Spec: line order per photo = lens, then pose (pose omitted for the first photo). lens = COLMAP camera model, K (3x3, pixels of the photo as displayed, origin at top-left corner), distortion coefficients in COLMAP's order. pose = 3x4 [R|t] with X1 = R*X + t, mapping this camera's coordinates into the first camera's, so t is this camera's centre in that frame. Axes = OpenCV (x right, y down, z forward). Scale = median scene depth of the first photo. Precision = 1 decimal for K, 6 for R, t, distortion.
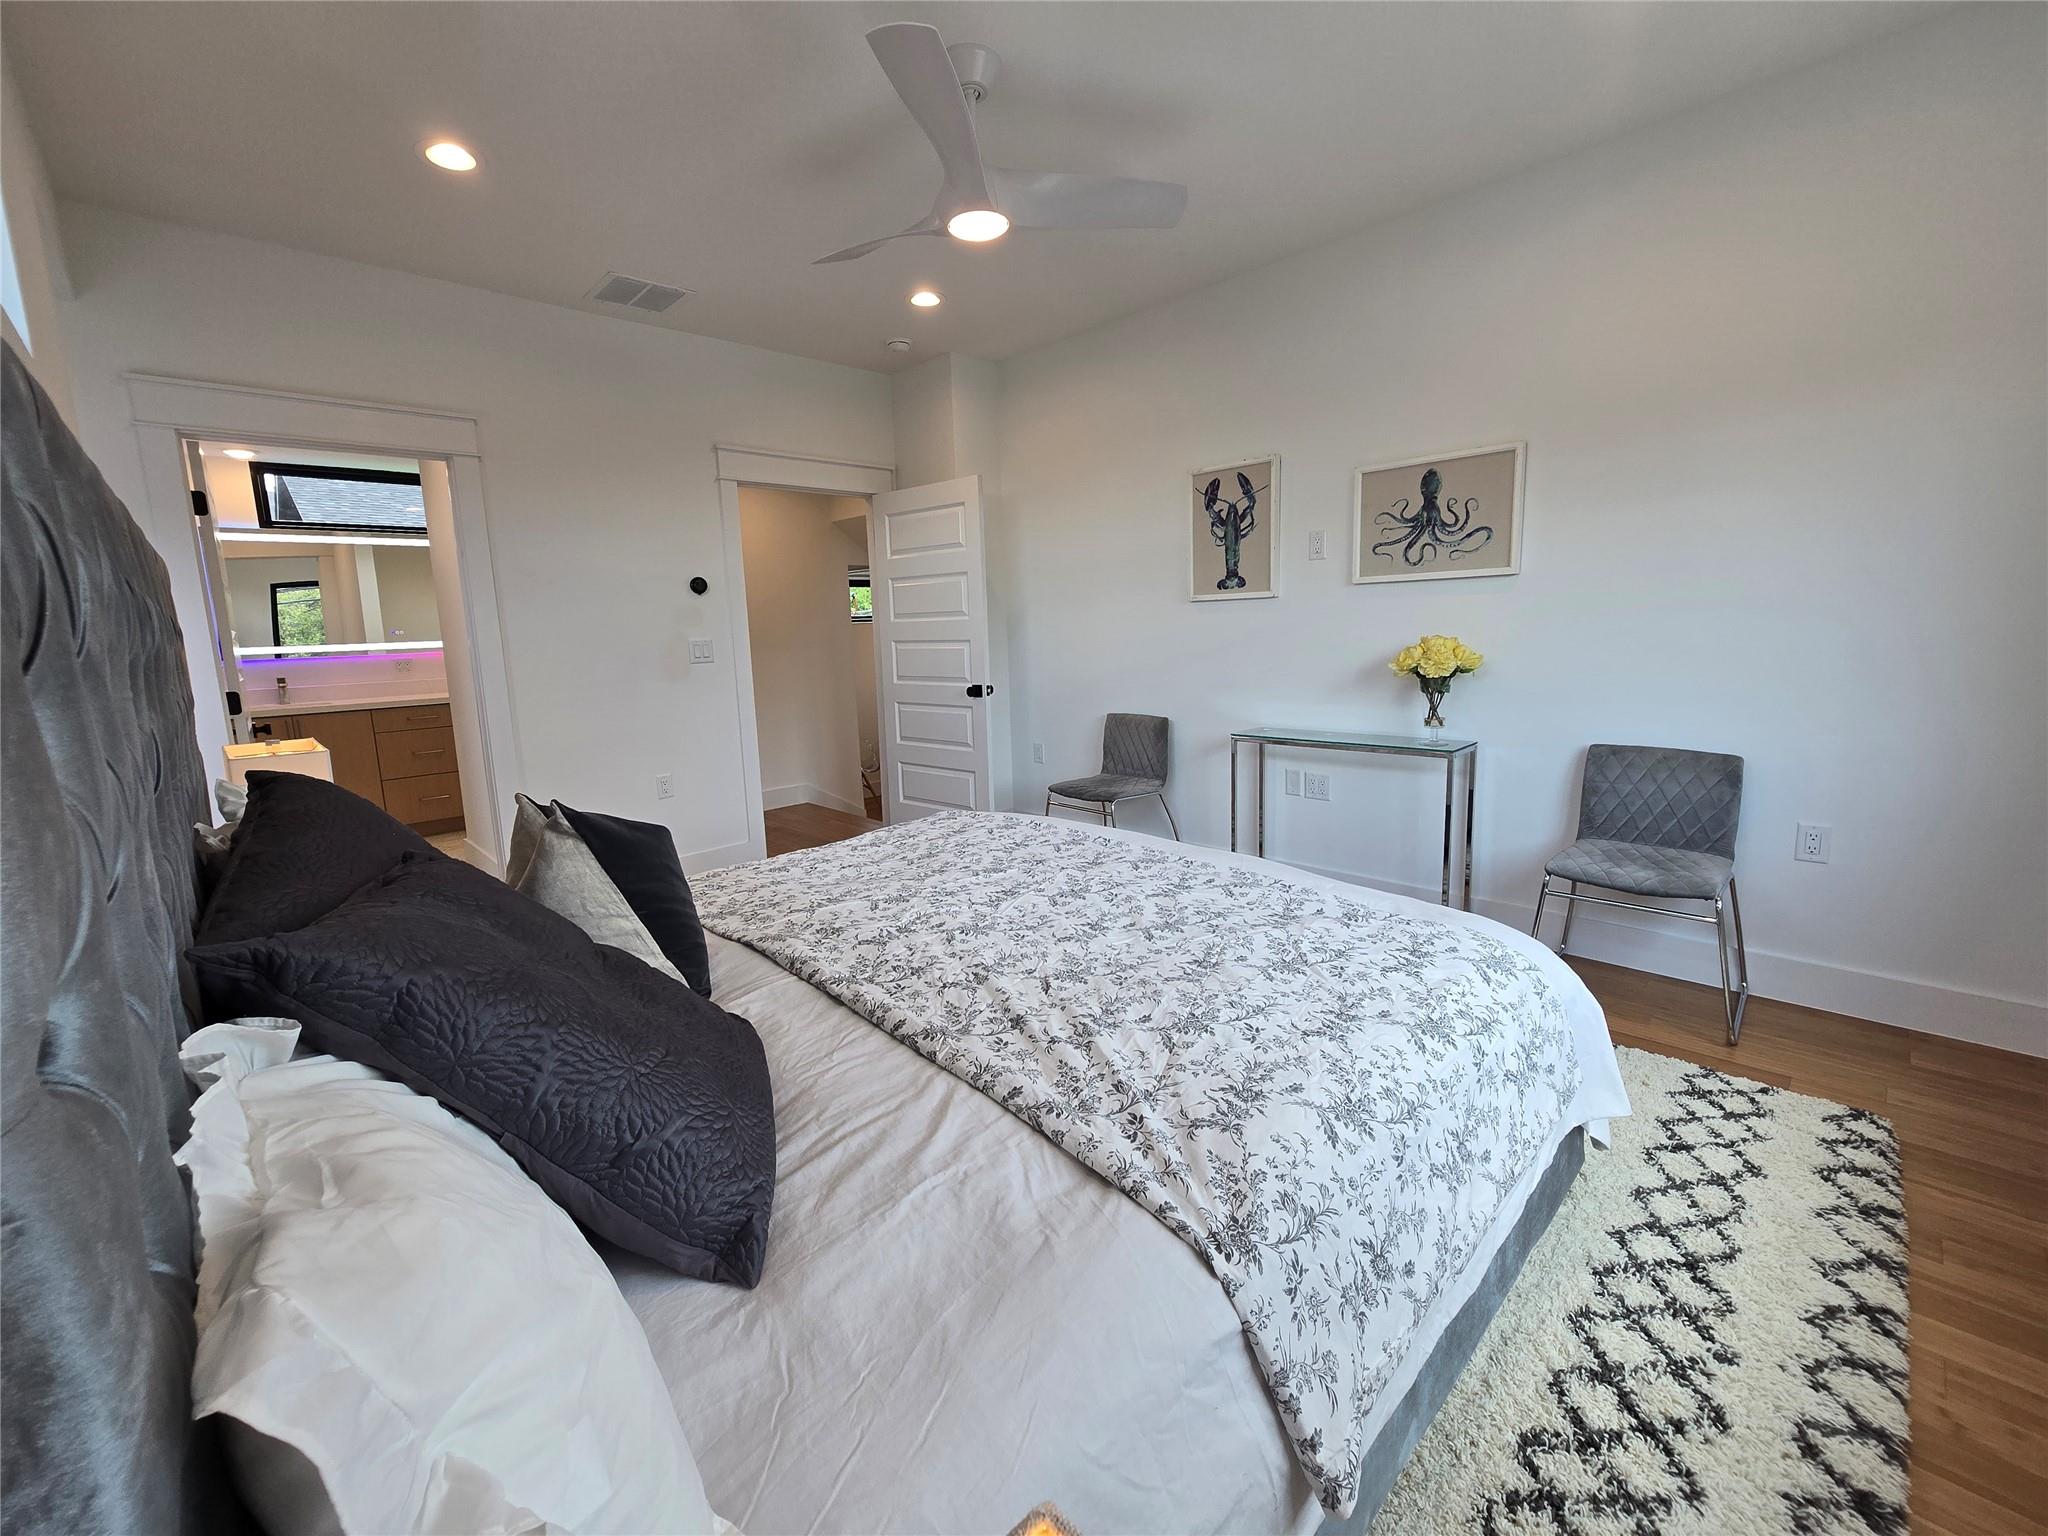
lens RADIAL K [[840.4, 0, 1022.3], [0, 840.4, 757.9], [0, 0, 1]] dist [0.001538, 0.000126]
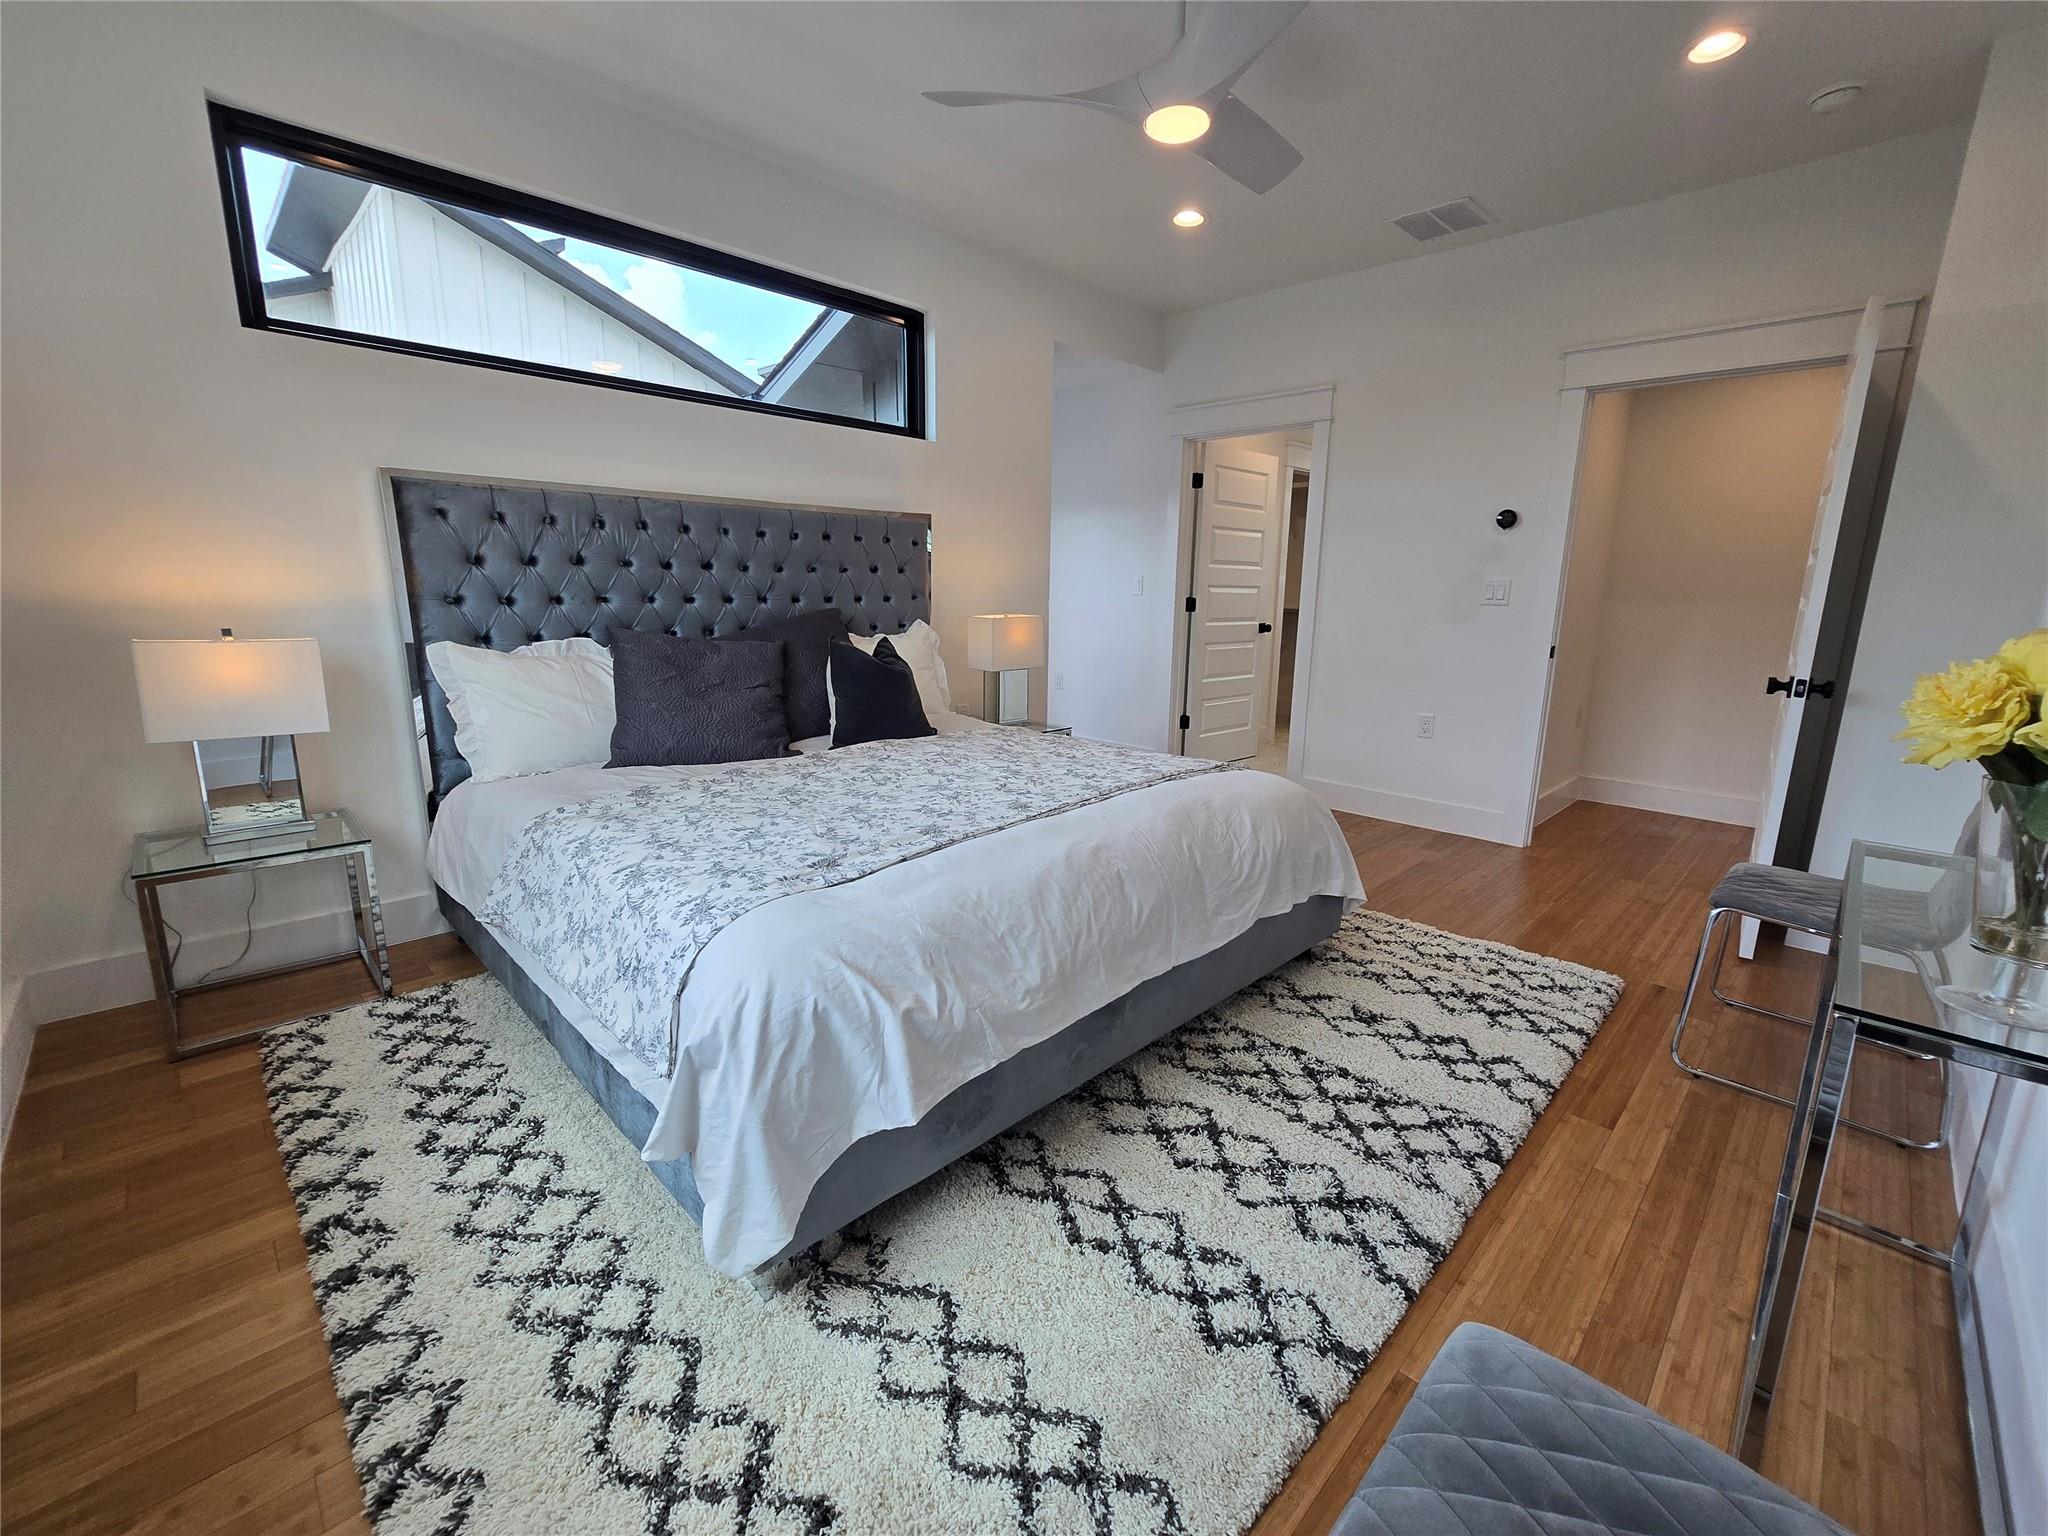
lens RADIAL K [[840.4, 0, 1022.5], [0, 840.4, 762.5], [0, 0, 1]] dist [0.001538, 0.000126]
pose [[0.020352, 0.233895, -0.972049, 1.597426], [-0.162722, 0.960062, 0.227604, -0.221035], [0.986462, 0.153541, 0.057599, 1.397511]]
